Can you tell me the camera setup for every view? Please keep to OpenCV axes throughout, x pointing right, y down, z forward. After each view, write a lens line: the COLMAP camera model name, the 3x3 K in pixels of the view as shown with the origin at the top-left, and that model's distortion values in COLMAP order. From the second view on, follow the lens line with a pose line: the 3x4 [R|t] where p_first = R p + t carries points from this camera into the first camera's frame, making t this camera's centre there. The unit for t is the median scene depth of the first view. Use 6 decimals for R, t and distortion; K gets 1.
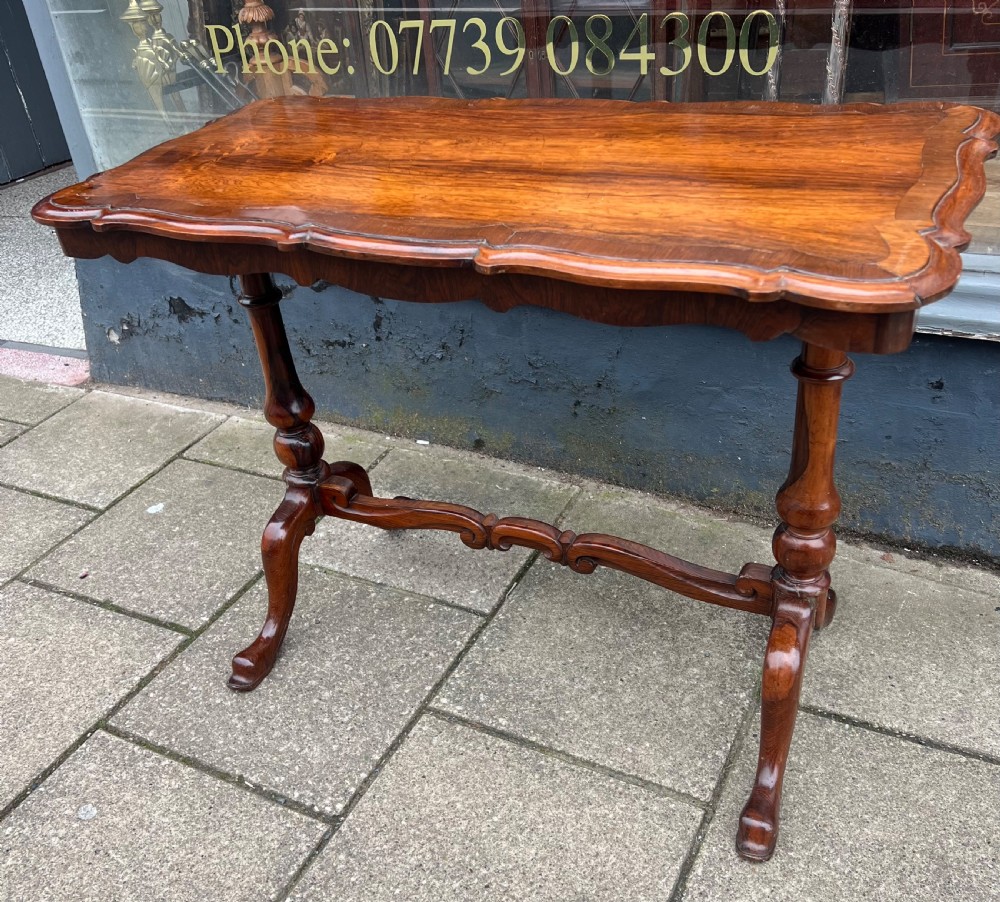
lens RADIAL K [[1010.1, 0, 487.5], [0, 1010.1, 520.6], [0, 0, 1]] dist [0.026877, 0.000000]
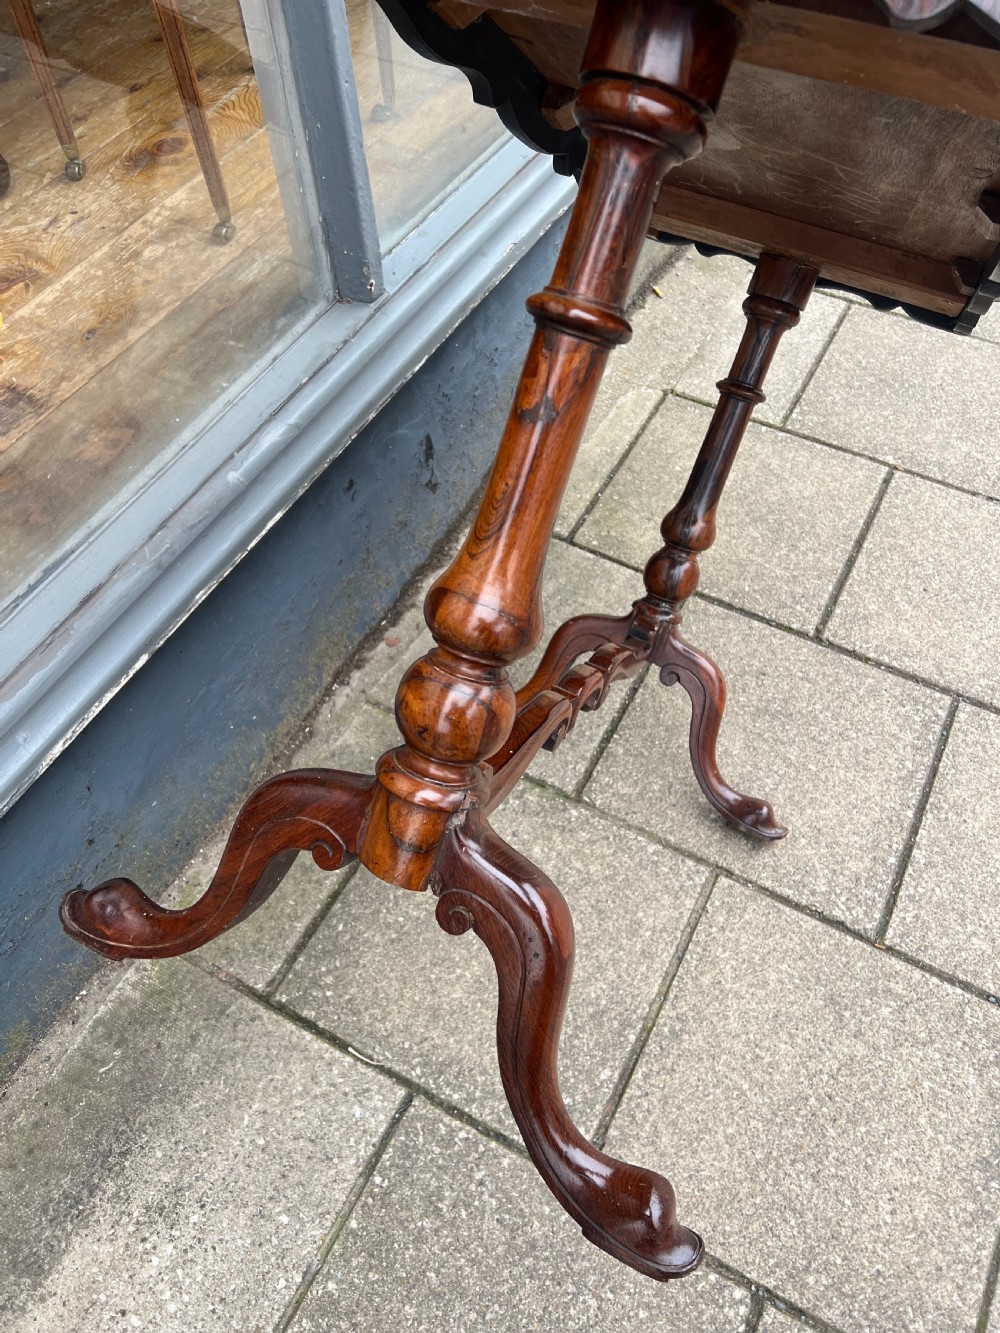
lens RADIAL K [[1007.8, 0, 510.4], [0, 1007.8, 668.4], [0, 0, 1]] dist [0.052552, -0.060648]
pose [[0.002792, -0.766715, 0.641982, -0.269234], [0.571607, 0.527988, 0.628087, -0.555868], [-0.820523, 0.365208, 0.439734, 0.578053]]
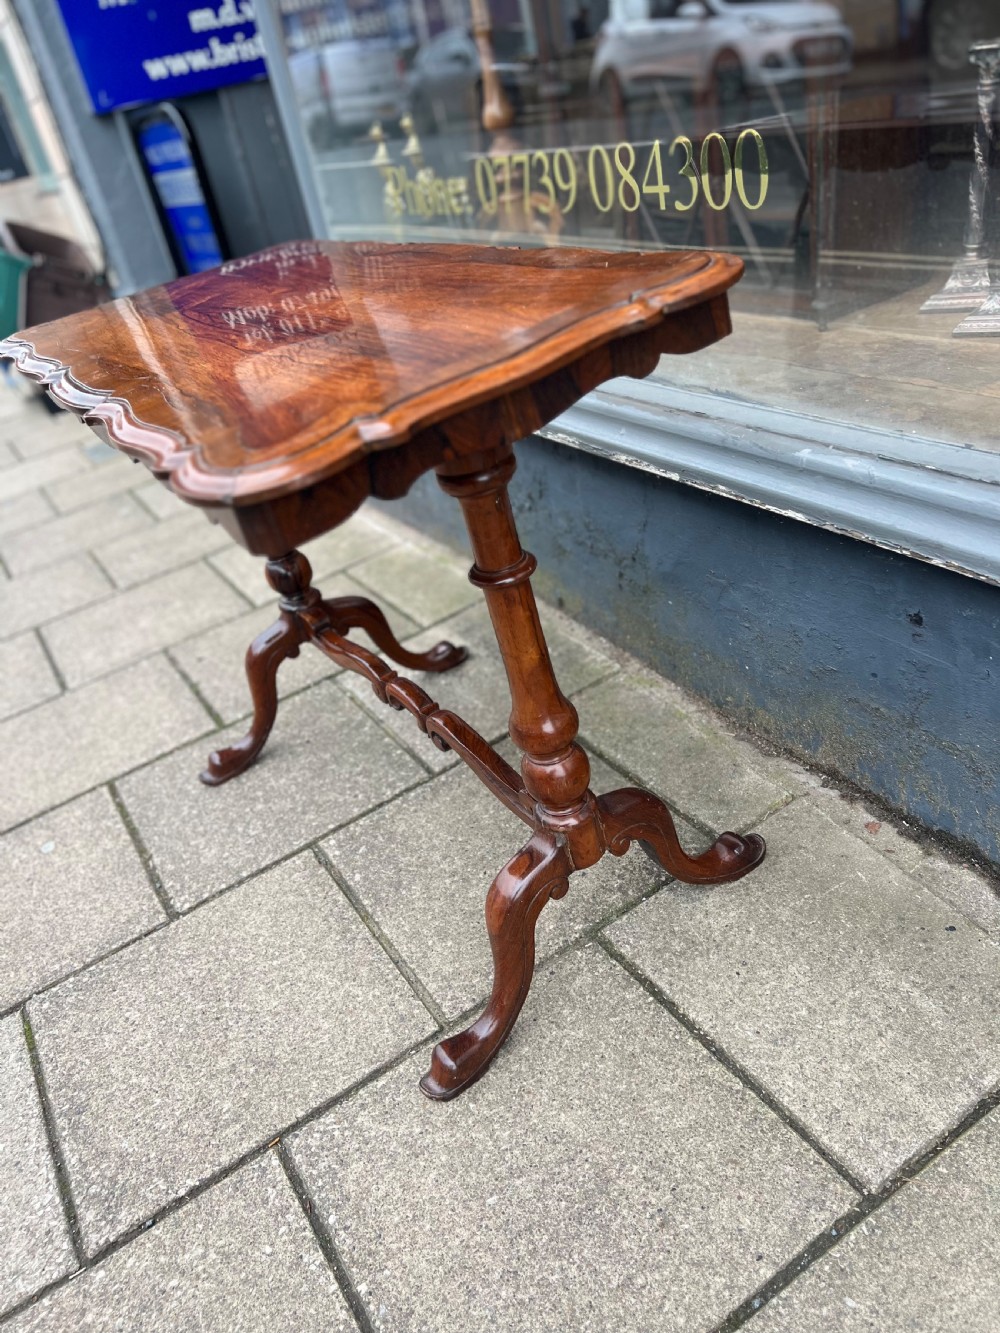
lens RADIAL K [[1007.8, 0, 498.3], [0, 1007.8, 684.0], [0, 0, 1]] dist [0.052552, -0.060648]
pose [[0.854417, 0.200185, -0.479476, 0.578291], [-0.184117, 0.979571, 0.080885, -0.094259], [0.485873, 0.019170, 0.873819, 0.196173]]
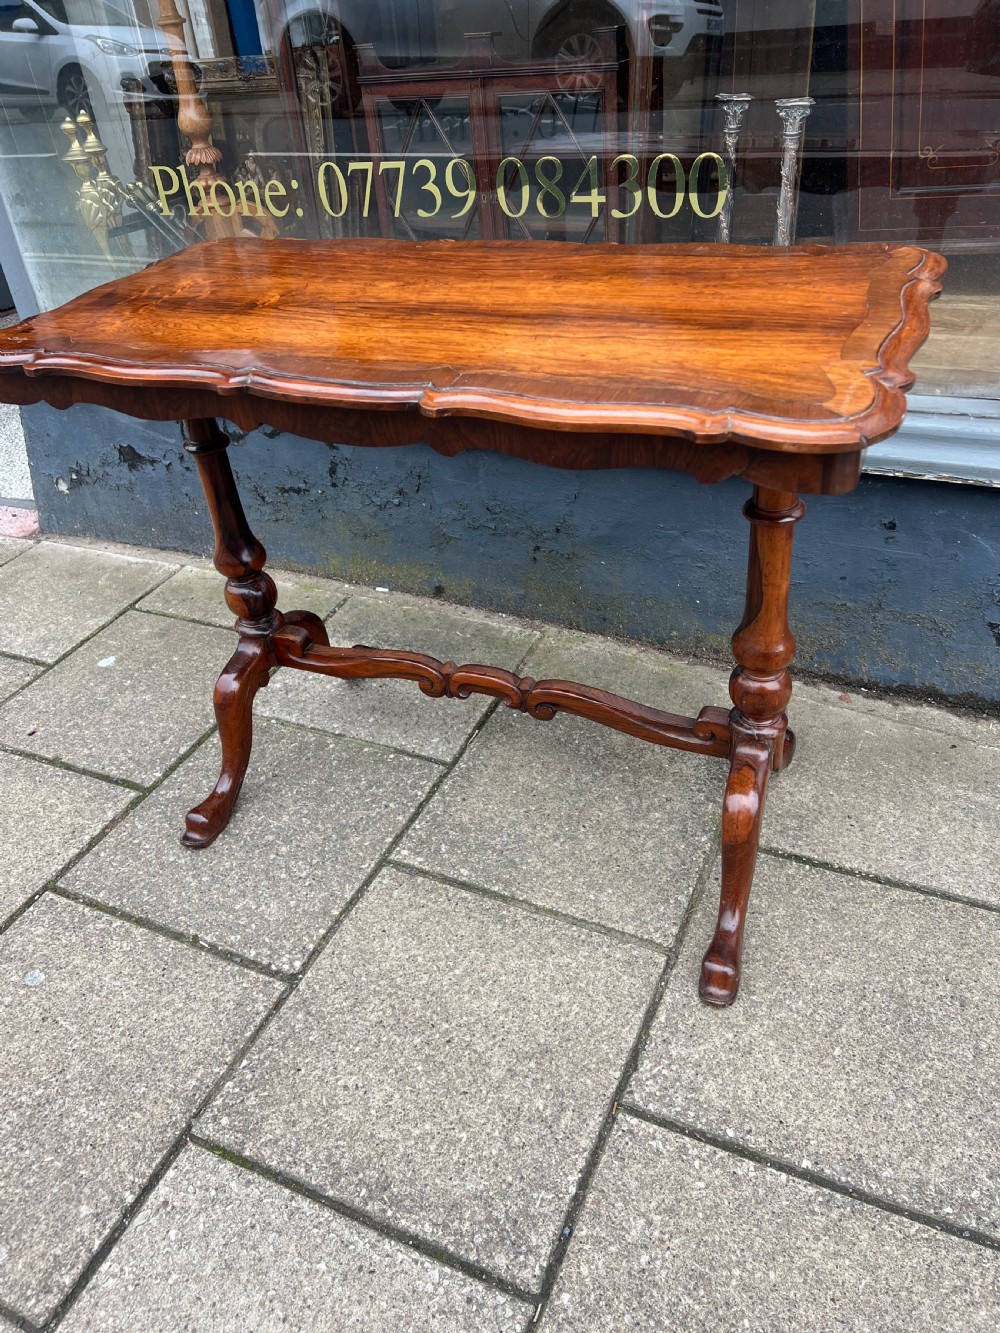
lens RADIAL K [[1007.8, 0, 502.3], [0, 1007.8, 664.7], [0, 0, 1]] dist [0.052552, -0.060648]
pose [[0.998859, -0.018111, 0.044190, 0.012412], [0.018190, 0.999834, -0.001395, -0.001365], [-0.044158, 0.002197, 0.999022, 0.012850]]
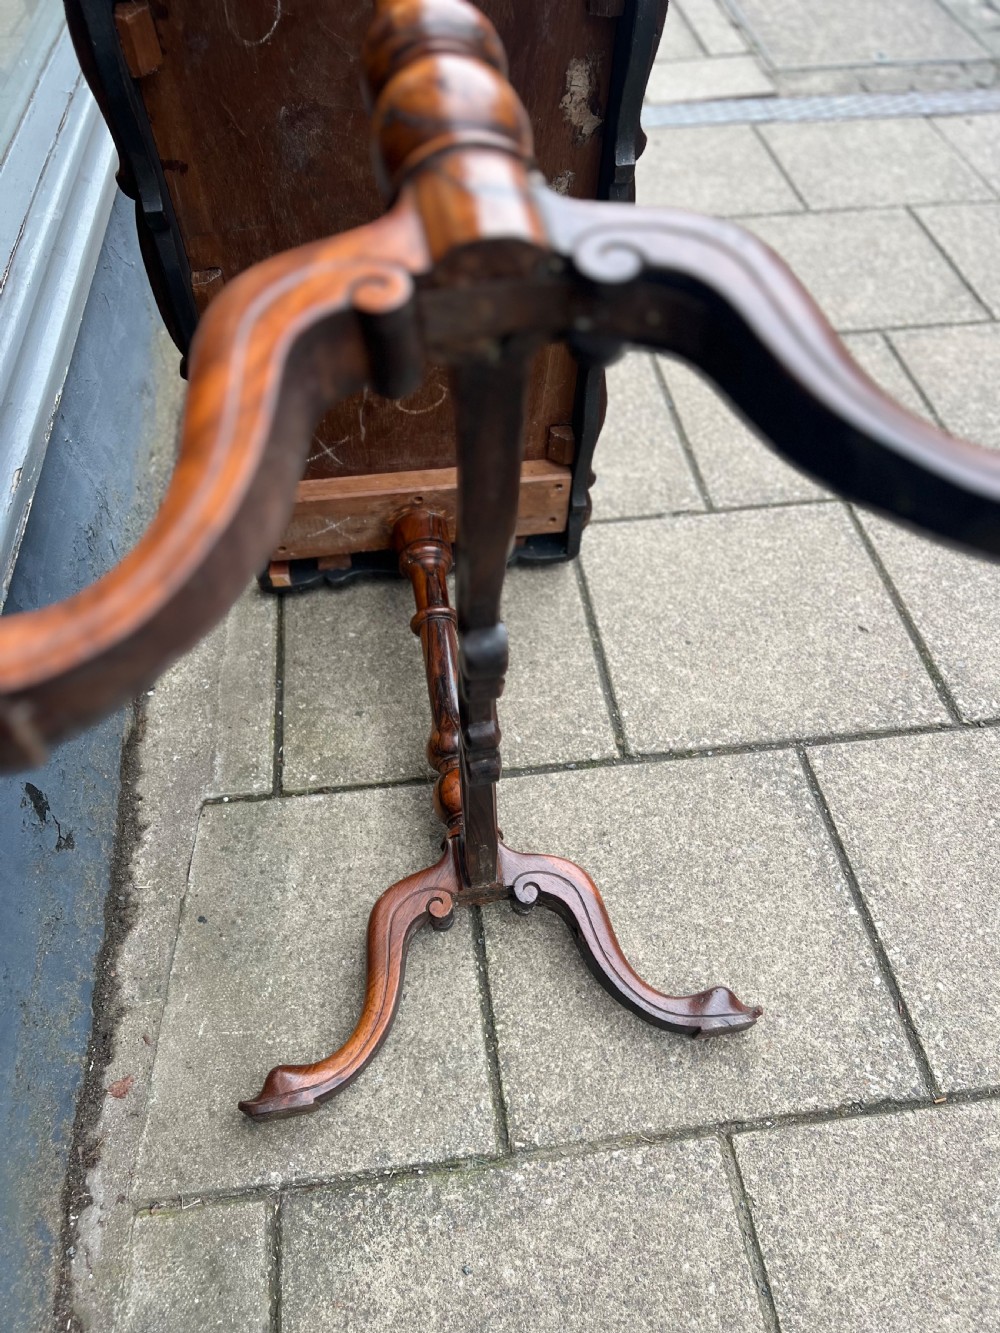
lens RADIAL K [[1007.8, 0, 499.6], [0, 1007.8, 666.0], [0, 0, 1]] dist [0.052552, -0.060648]
pose [[-0.571698, -0.578591, 0.581717, 0.066055], [0.510971, 0.303644, 0.804182, -0.476610], [-0.641927, 0.756990, 0.122051, 0.681088]]
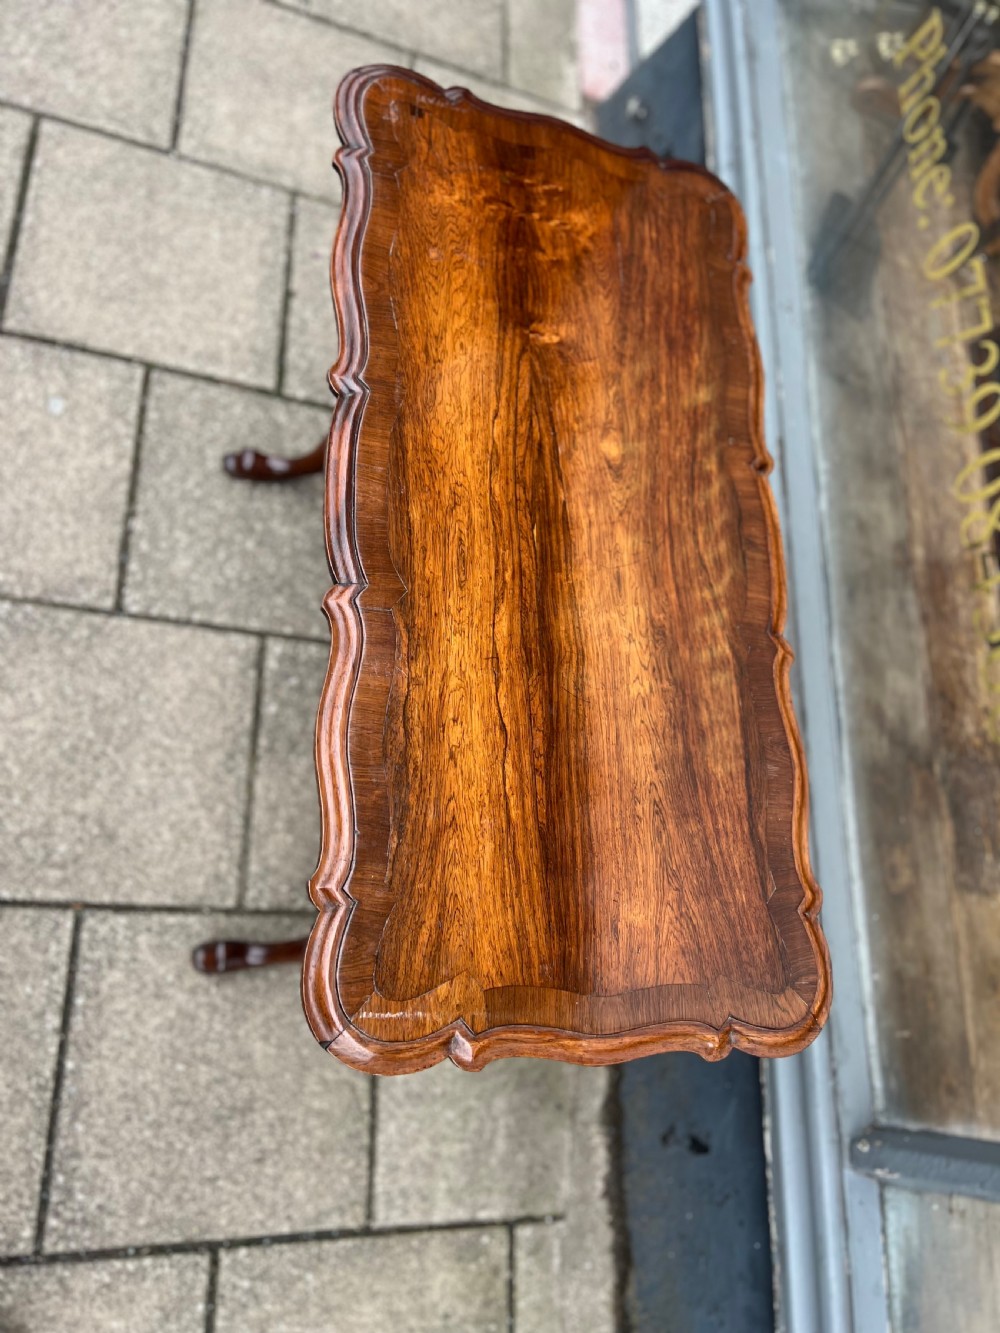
lens RADIAL K [[1007.8, 0, 482.7], [0, 1007.8, 677.6], [0, 0, 1]] dist [0.052552, -0.060648]
pose [[0.384088, 0.923203, -0.013175, 0.087604], [-0.820207, 0.347720, 0.454259, -0.505040], [0.423955, -0.163669, 0.890772, 0.124326]]
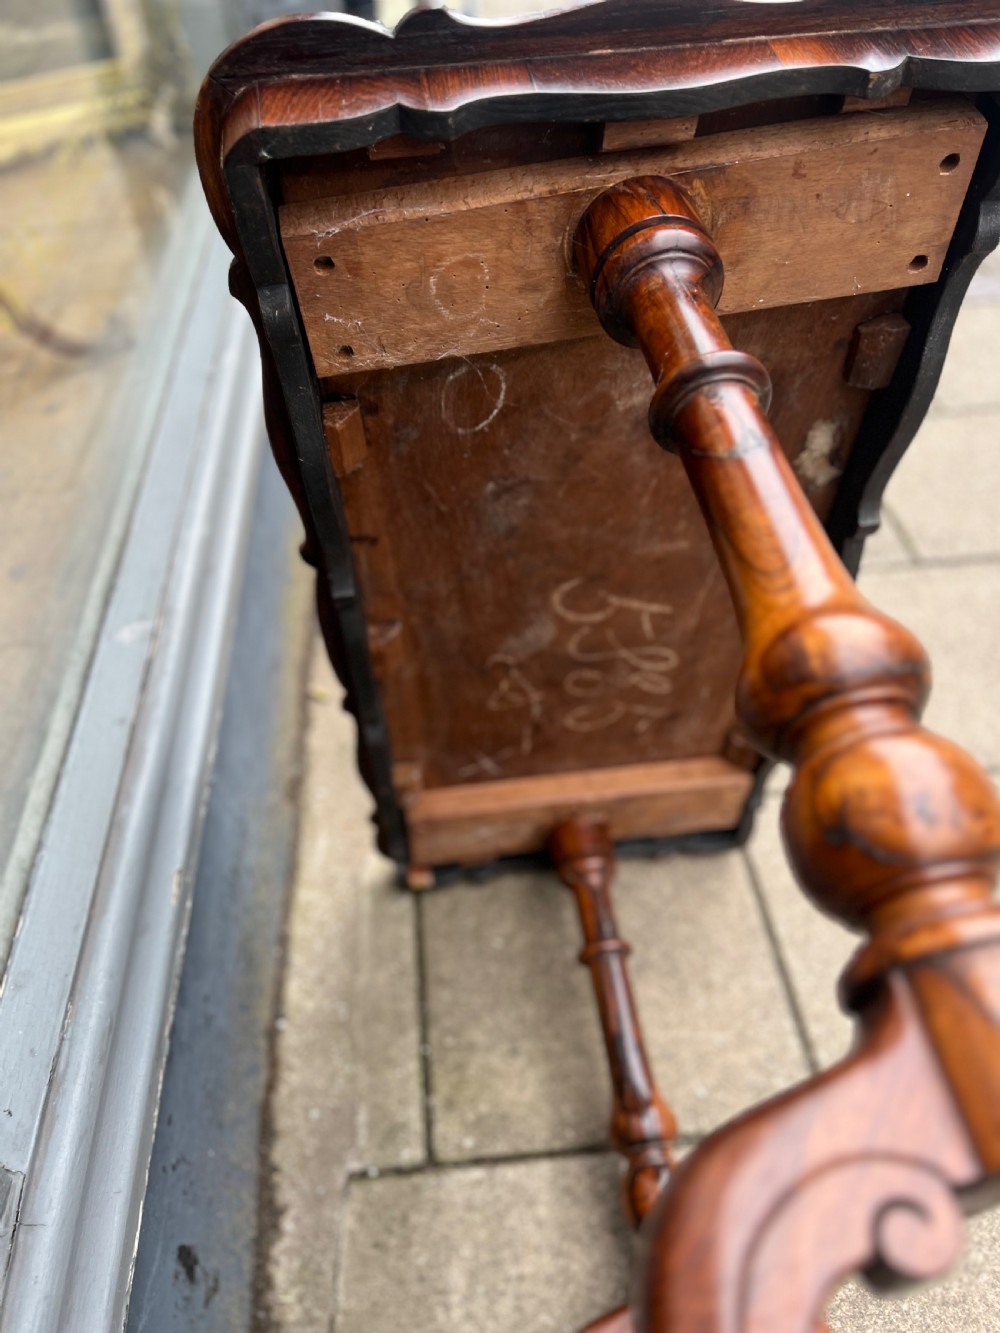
lens RADIAL K [[1007.8, 0, 496.5], [0, 1007.8, 677.8], [0, 0, 1]] dist [0.052552, -0.060648]
pose [[-0.545717, -0.532753, 0.646813, 0.288686], [0.545668, 0.359874, 0.756794, -0.523131], [-0.635955, 0.765941, 0.094317, 0.610737]]
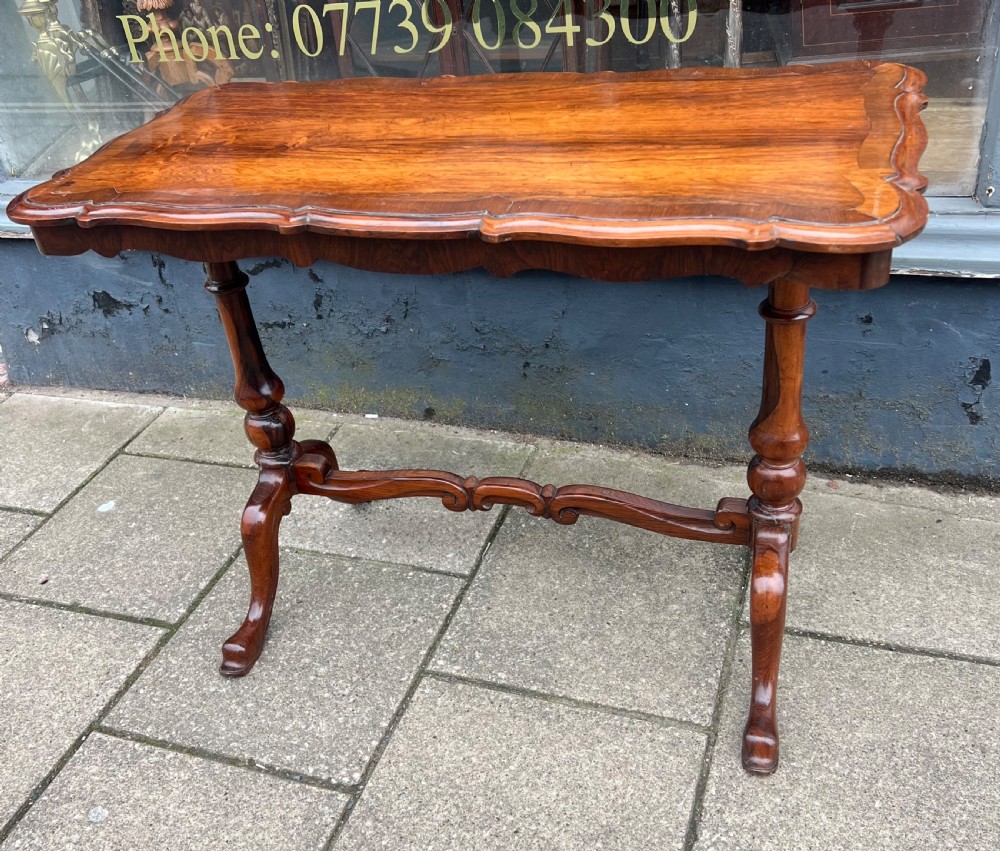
lens RADIAL K [[1021.7, 0, 493.5], [0, 1021.7, 480.4], [0, 0, 1]] dist [0.028355, 0.000000]
pose [[0.989266, -0.092978, 0.112727, -0.093165], [0.094435, 0.995502, -0.007635, 0.007908], [-0.111510, 0.018198, 0.993597, -0.038846]]
